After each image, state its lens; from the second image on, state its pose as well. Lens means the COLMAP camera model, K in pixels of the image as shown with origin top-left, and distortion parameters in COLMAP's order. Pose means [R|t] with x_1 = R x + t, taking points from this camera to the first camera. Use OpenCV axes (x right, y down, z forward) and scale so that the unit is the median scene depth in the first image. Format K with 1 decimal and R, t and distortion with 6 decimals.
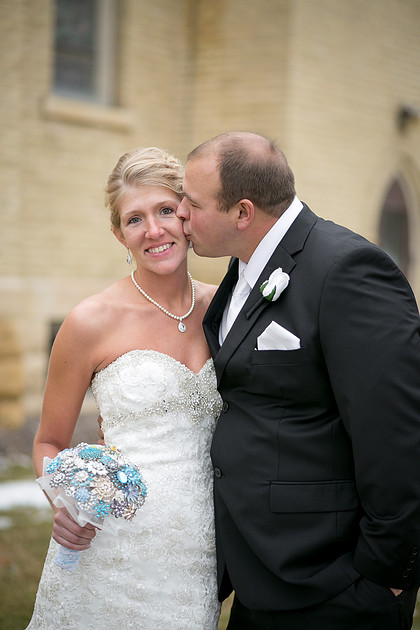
lens RADIAL K [[1869.3, 0, 210.0], [0, 1869.3, 315.0], [0, 0, 1]] dist [0.117511, -2.682511]
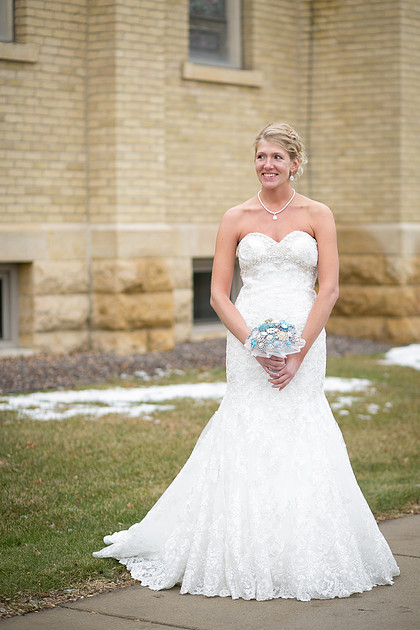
lens RADIAL K [[1869.3, 0, 210.0], [0, 1869.3, 315.0], [0, 0, 1]] dist [0.117511, -2.682511]
pose [[0.996528, -0.036025, -0.075064, 0.008695], [0.038079, 0.998934, 0.026107, 0.009289], [0.074043, -0.028875, 0.996837, -0.157429]]
